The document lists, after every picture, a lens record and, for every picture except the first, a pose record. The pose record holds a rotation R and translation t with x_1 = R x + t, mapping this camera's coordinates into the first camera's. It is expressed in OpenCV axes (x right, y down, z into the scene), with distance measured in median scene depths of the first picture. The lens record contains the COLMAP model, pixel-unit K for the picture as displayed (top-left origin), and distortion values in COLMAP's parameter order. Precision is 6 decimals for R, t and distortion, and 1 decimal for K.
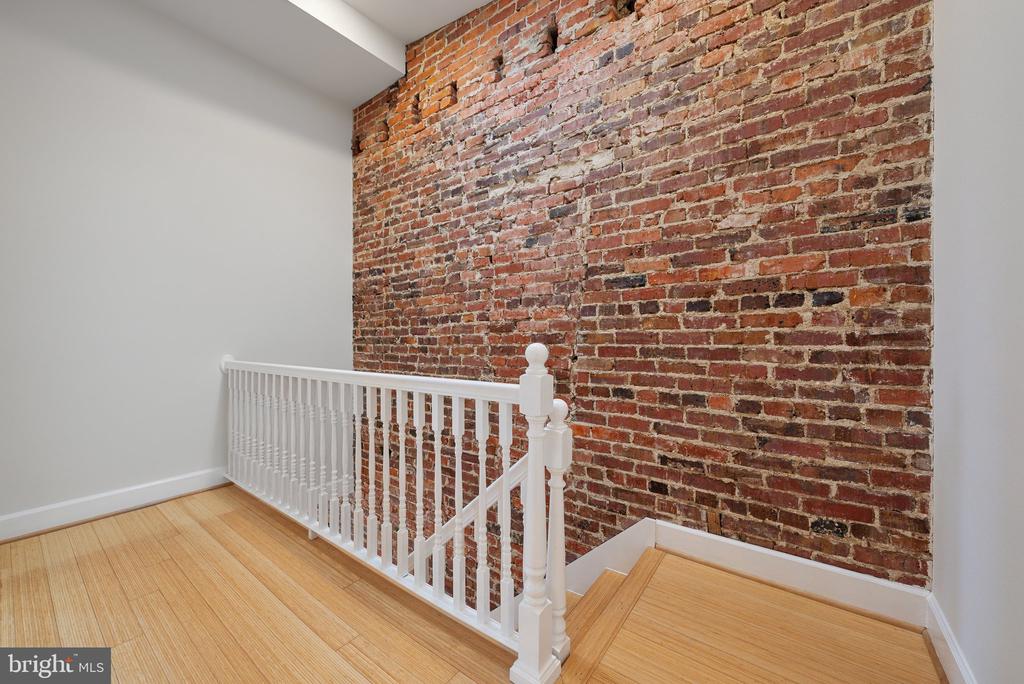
lens RADIAL K [[385.5, 0, 507.6], [0, 385.5, 344.7], [0, 0, 1]] dist [-0.001370, -0.000010]
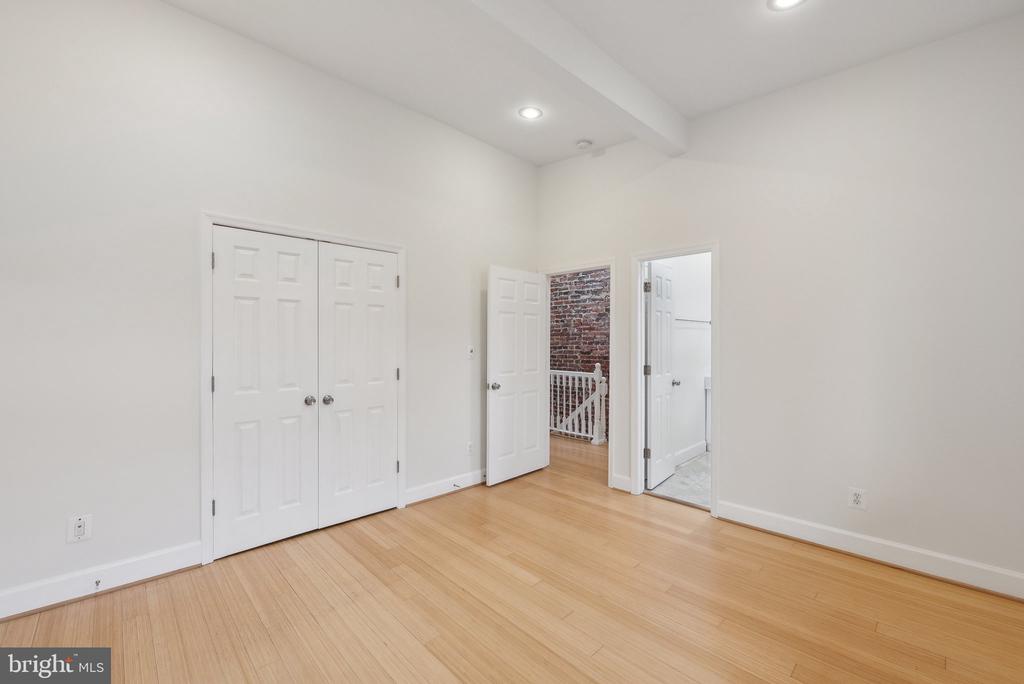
lens RADIAL K [[407.4, 0, 518.5], [0, 407.4, 342.6], [0, 0, 1]] dist [0.003094, 0.000401]
pose [[0.989087, 0.000690, -0.147333, -0.059595], [-0.001093, 0.999996, -0.002661, -0.102689], [0.147331, 0.002793, 0.989083, -1.672191]]
